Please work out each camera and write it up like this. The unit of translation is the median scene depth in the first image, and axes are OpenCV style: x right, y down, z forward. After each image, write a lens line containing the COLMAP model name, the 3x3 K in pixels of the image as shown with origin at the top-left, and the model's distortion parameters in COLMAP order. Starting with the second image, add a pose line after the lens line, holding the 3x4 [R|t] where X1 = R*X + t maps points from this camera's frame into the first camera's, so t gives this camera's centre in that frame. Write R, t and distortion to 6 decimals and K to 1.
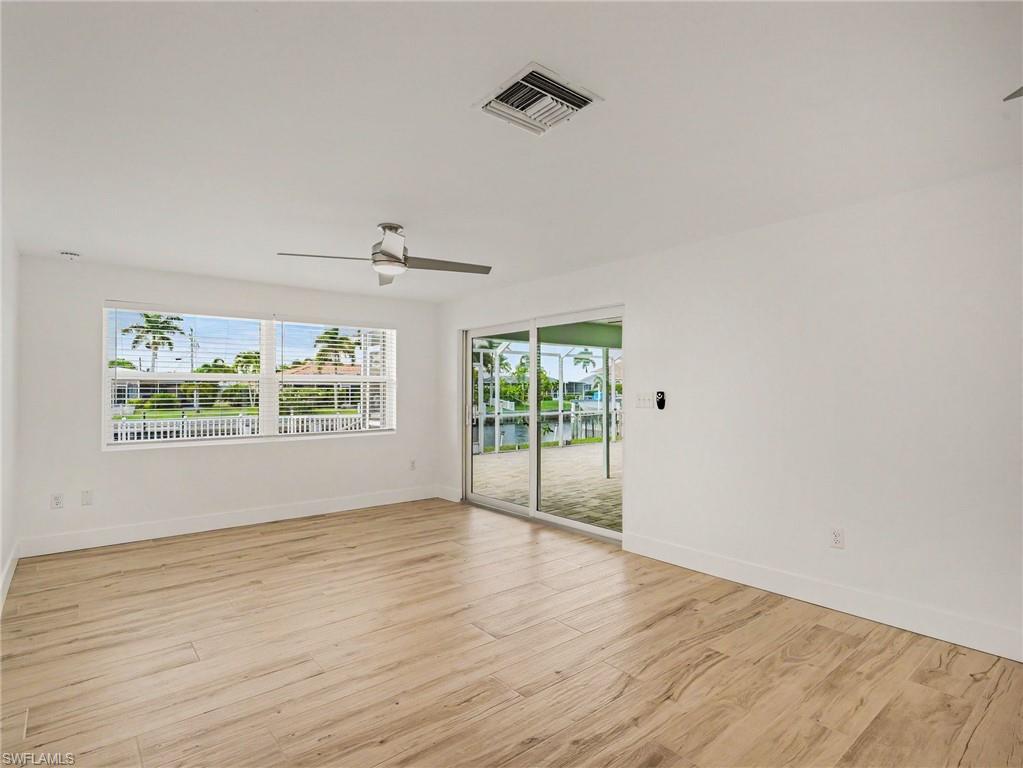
lens RADIAL K [[534.5, 0, 516.9], [0, 534.5, 384.3], [0, 0, 1]] dist [-0.002497, -0.000677]
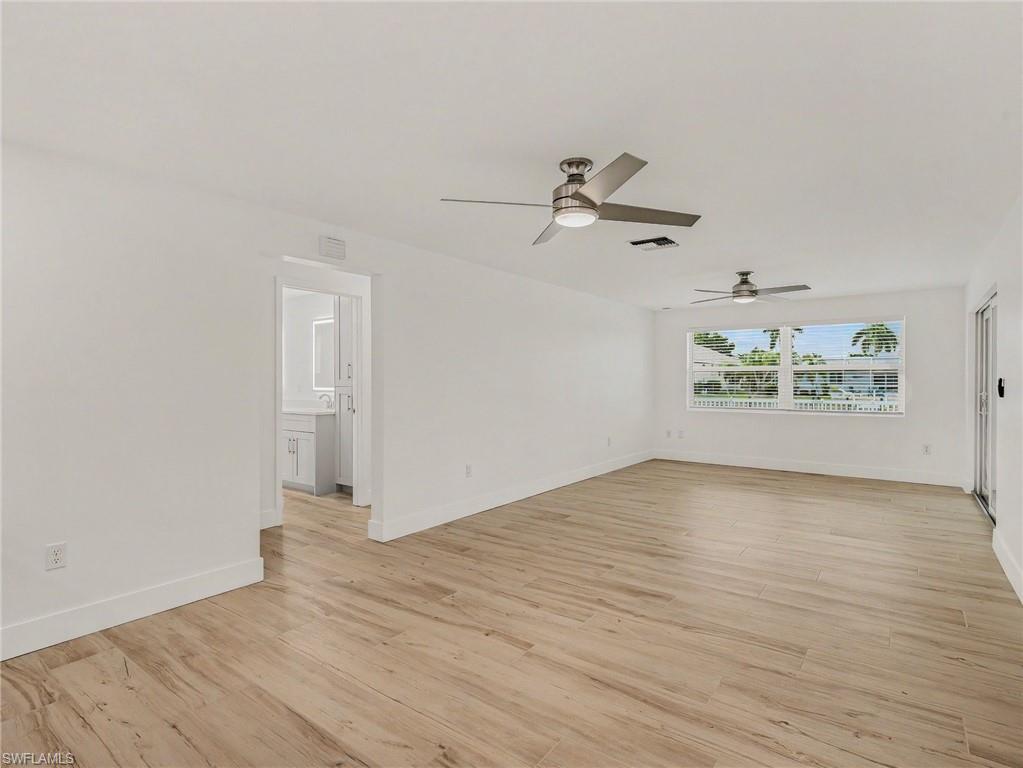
lens RADIAL K [[534.5, 0, 516.9], [0, 534.5, 384.3], [0, 0, 1]] dist [-0.002497, -0.000677]
pose [[0.240890, 0.008640, -0.970514, 1.108891], [0.014913, 0.999809, 0.012603, 0.001288], [0.970438, -0.017509, 0.240715, -0.034141]]
